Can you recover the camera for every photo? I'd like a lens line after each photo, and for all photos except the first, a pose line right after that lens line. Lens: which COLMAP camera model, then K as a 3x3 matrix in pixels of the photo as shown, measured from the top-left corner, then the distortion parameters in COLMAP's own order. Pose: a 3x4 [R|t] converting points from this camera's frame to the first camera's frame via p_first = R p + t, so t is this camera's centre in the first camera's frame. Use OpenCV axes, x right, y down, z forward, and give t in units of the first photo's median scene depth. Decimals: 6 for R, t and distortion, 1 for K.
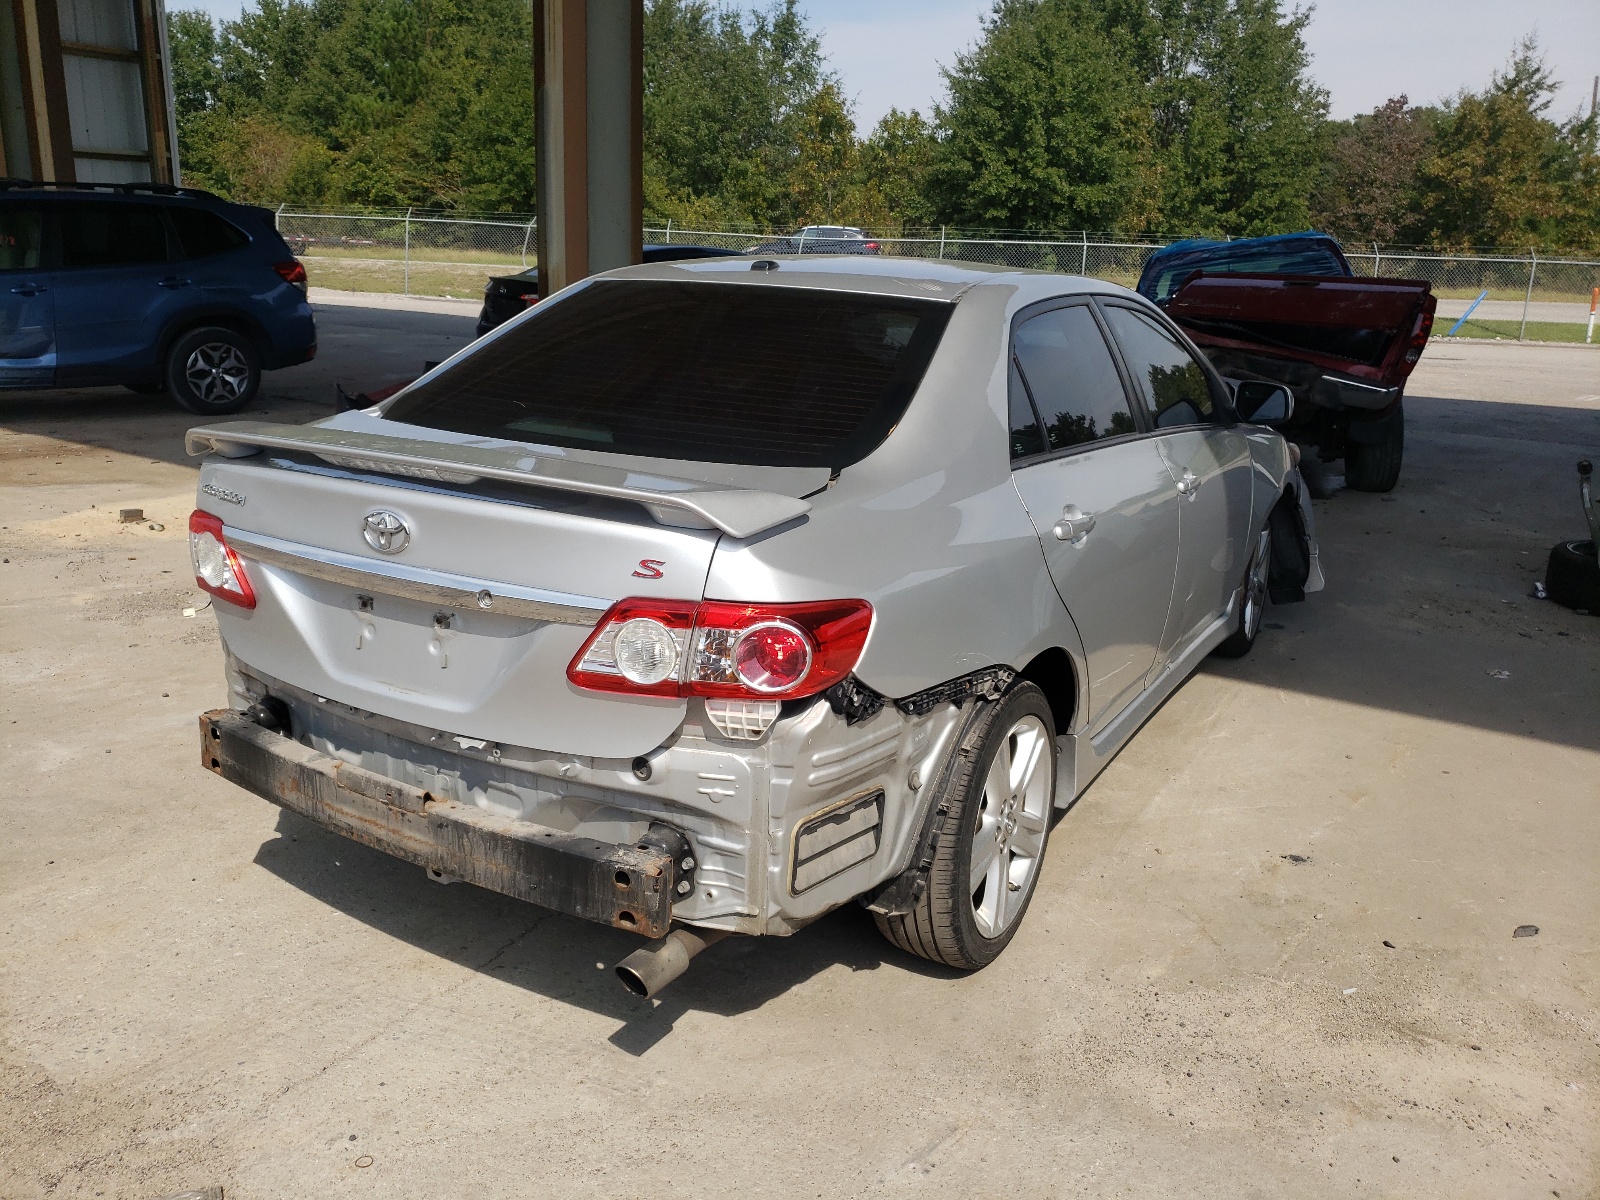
lens RADIAL K [[1233.1, 0, 799.0], [0, 1233.1, 570.8], [0, 0, 1]] dist [0.013205, 0.004606]
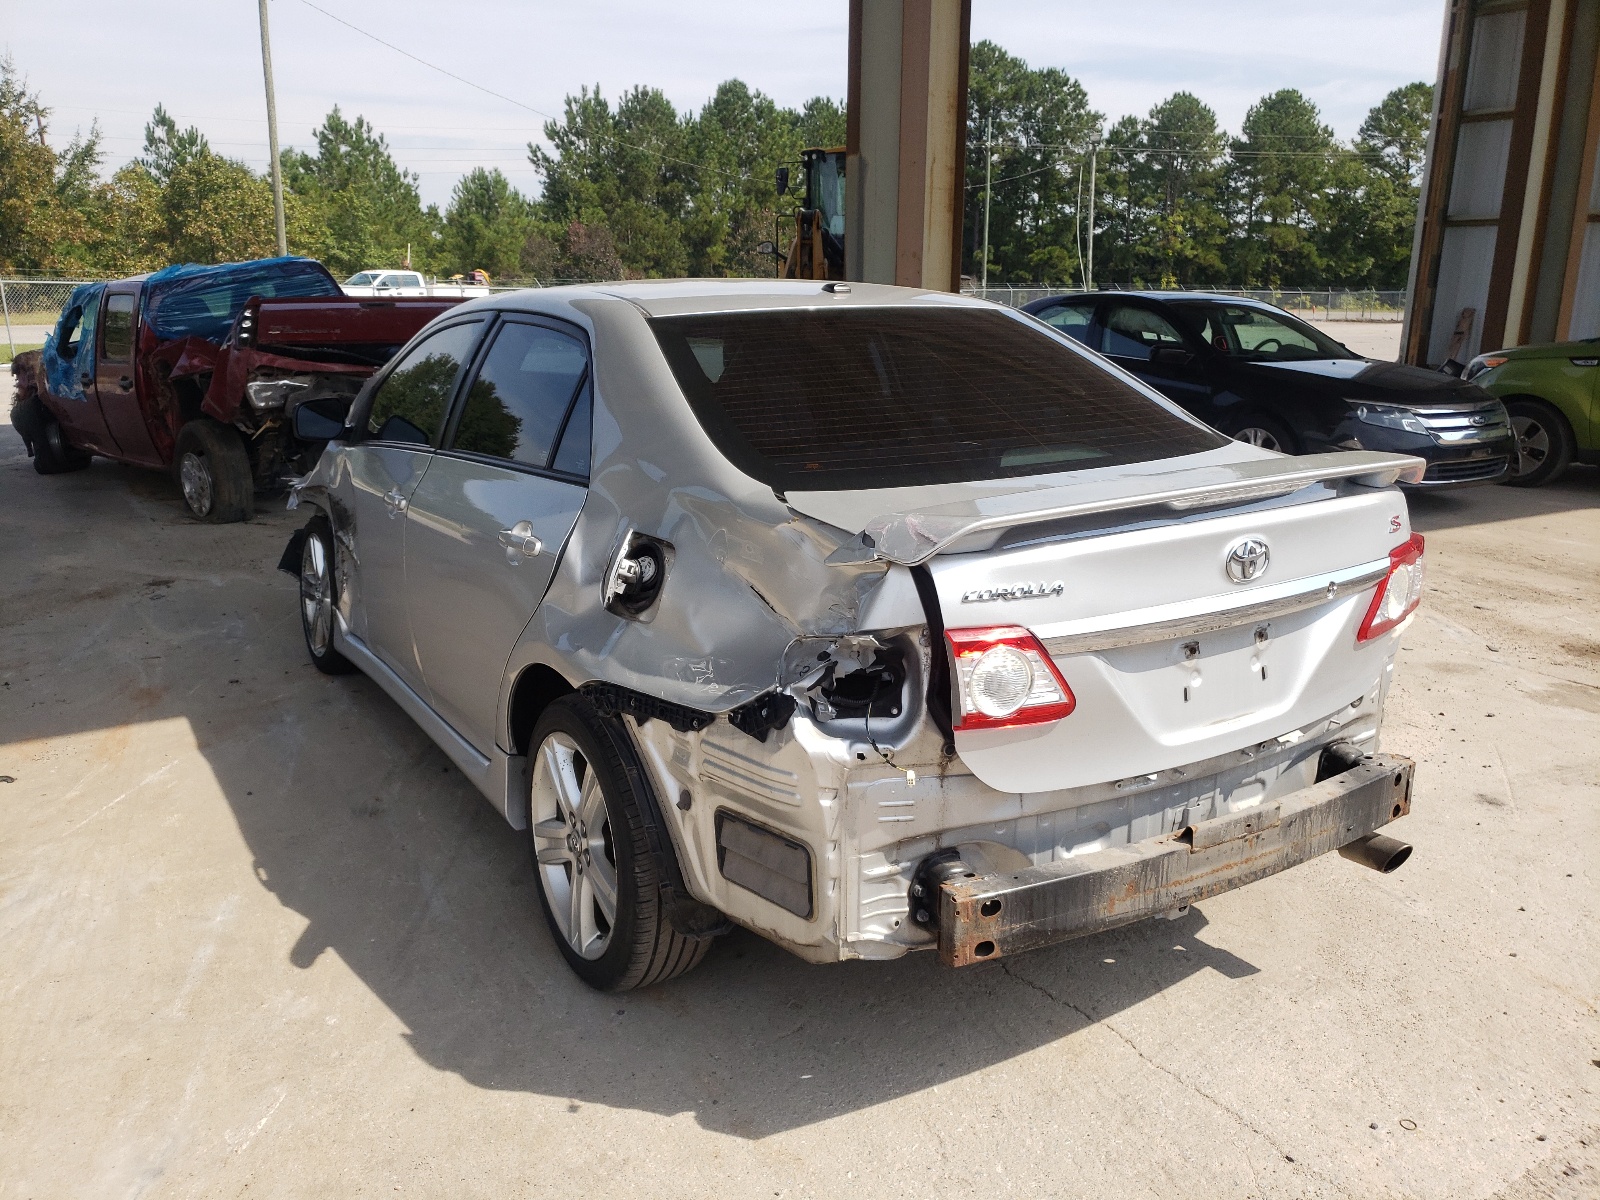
lens RADIAL K [[1204.6, 0, 800.0], [0, 1204.6, 600.0], [0, 0, 1]] dist [0.009961, 0.004936]
pose [[0.484582, -0.247809, 0.838911, -0.948981], [0.239247, 0.960012, 0.145385, -0.162668], [-0.841393, 0.130256, 0.524492, 0.577036]]
